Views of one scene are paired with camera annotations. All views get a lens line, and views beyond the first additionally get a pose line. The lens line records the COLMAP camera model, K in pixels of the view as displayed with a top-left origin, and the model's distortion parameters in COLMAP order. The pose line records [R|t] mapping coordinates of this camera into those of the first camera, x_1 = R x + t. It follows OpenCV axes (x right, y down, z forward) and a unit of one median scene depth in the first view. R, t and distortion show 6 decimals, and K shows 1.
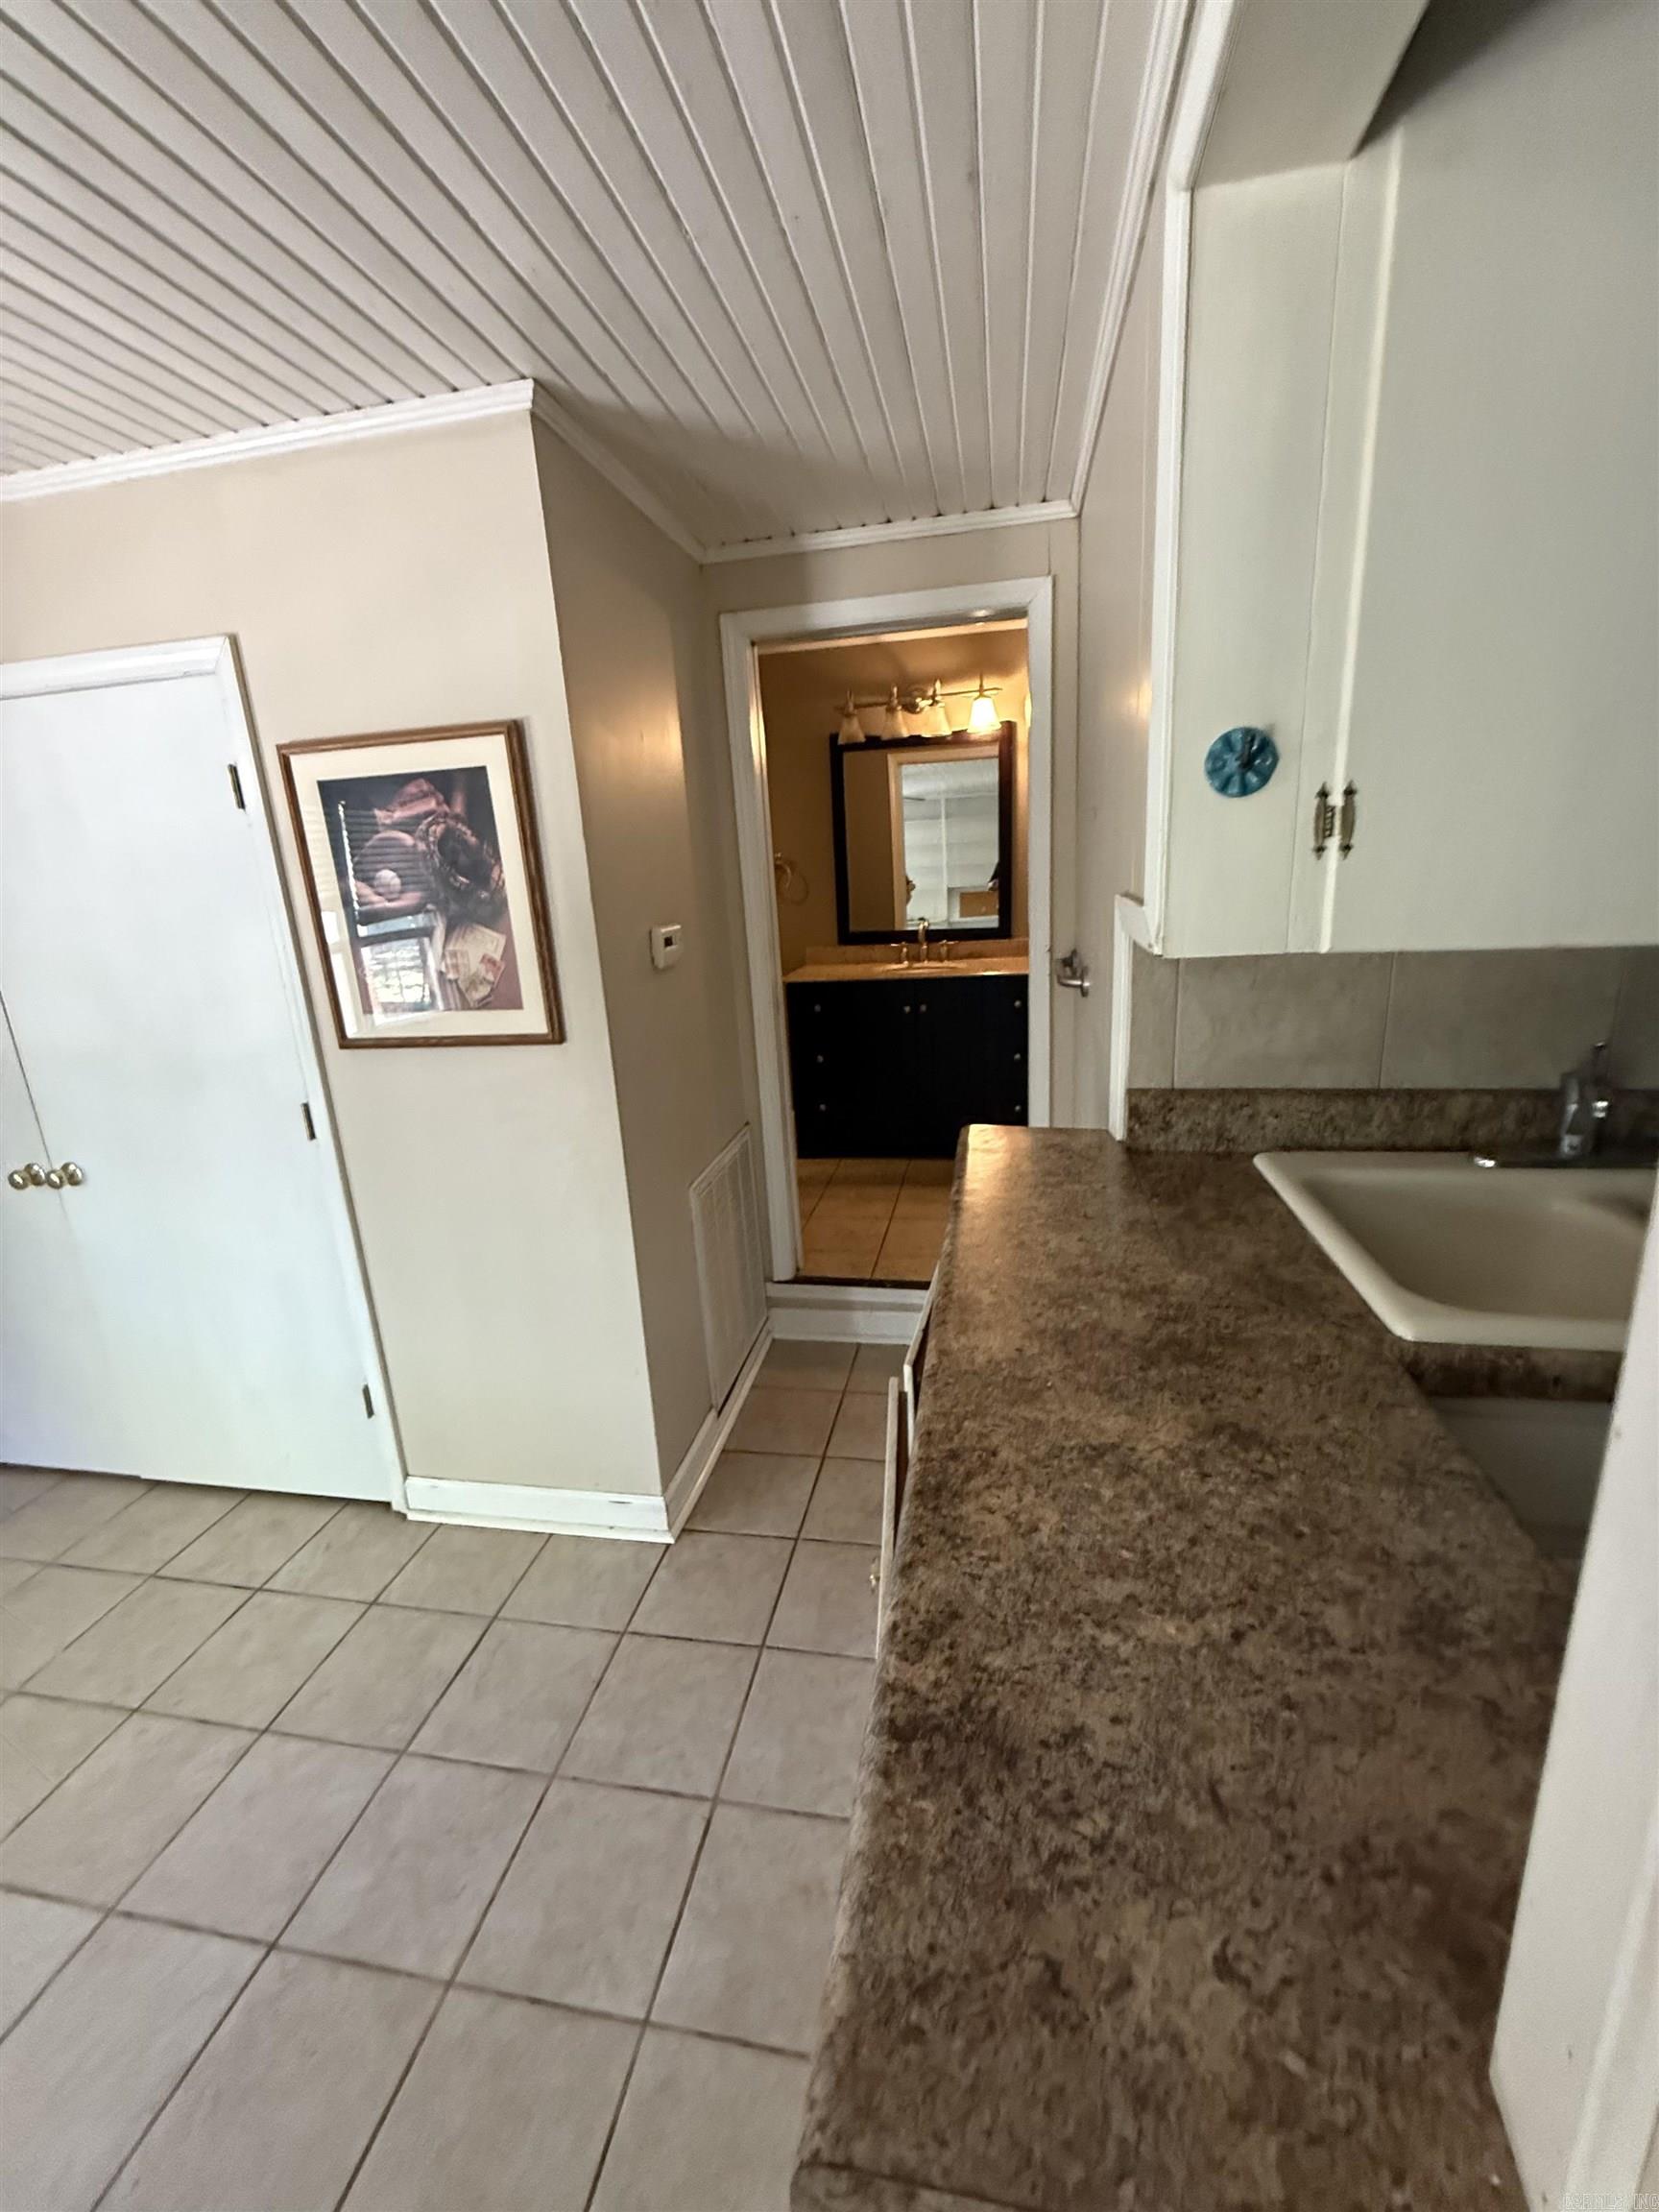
lens RADIAL K [[877.0, 0, 833.2], [0, 877.0, 1100.2], [0, 0, 1]] dist [0.001160, -0.000071]
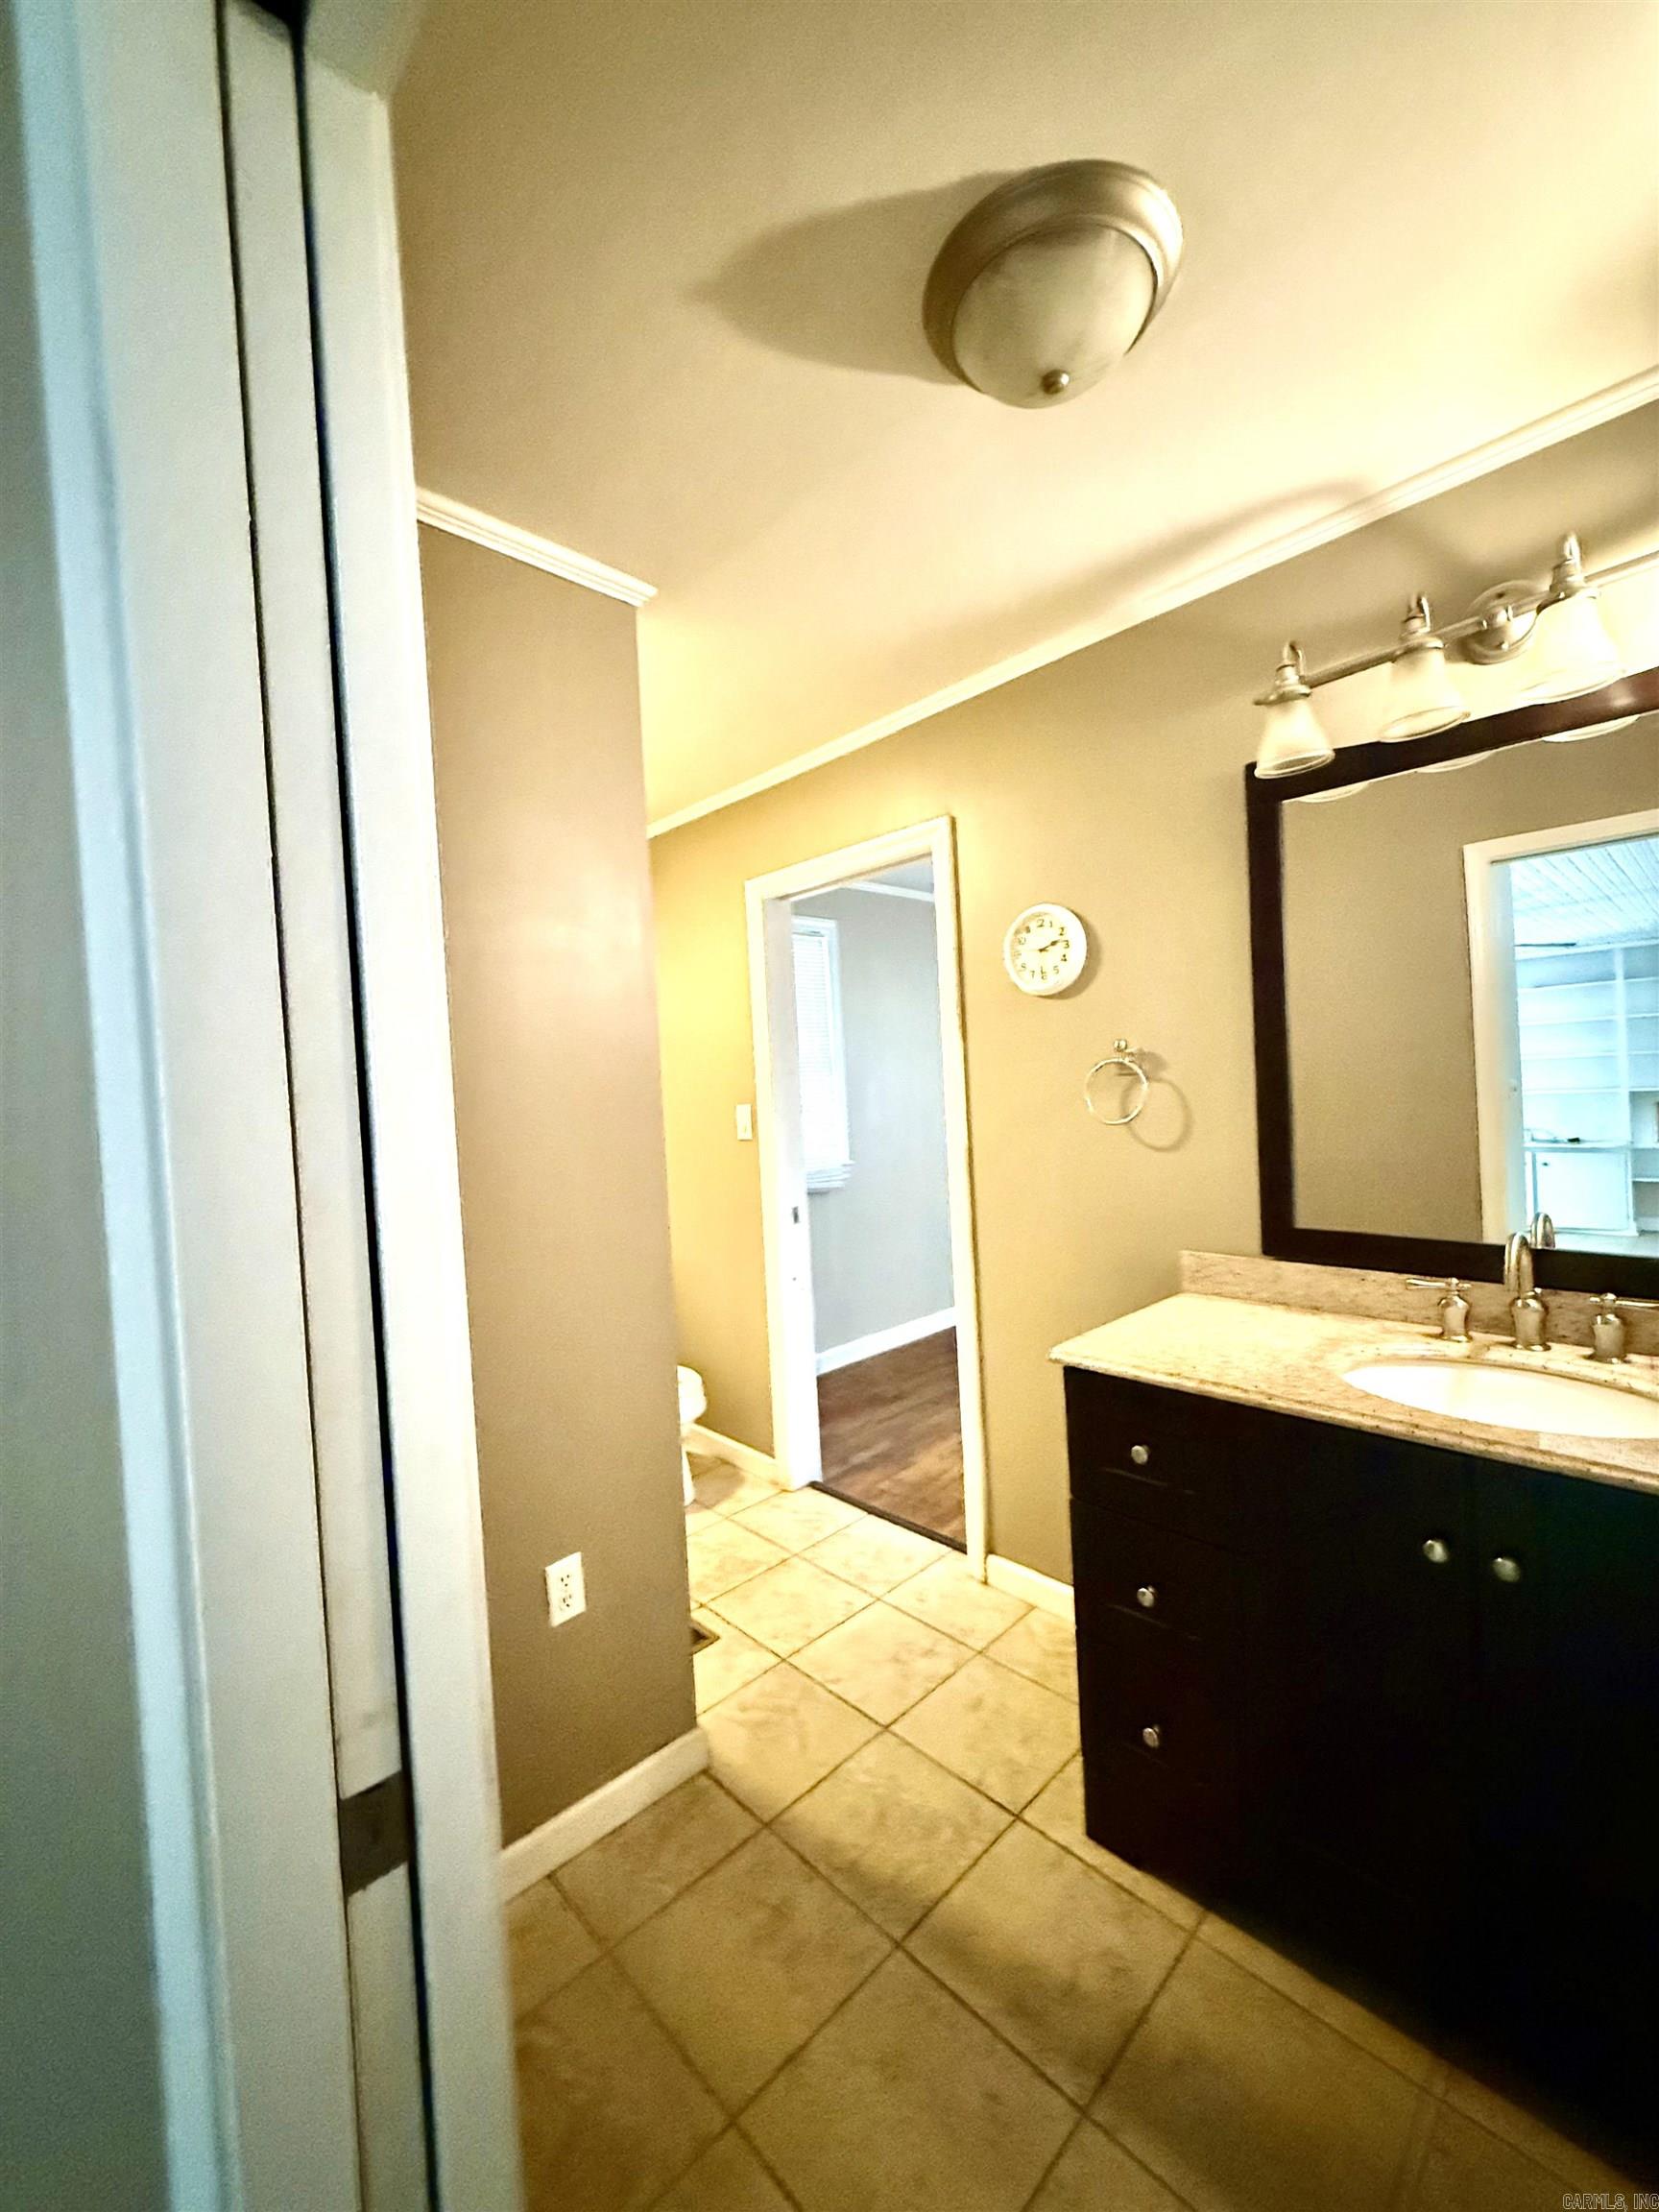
lens RADIAL K [[877.0, 0, 812.9], [0, 877.0, 1099.0], [0, 0, 1]] dist [0.001160, -0.000071]
pose [[0.810381, 0.016518, -0.585670, 0.071705], [-0.139824, 0.976173, -0.165940, -0.145434], [0.568974, 0.216365, 0.793382, 0.522648]]
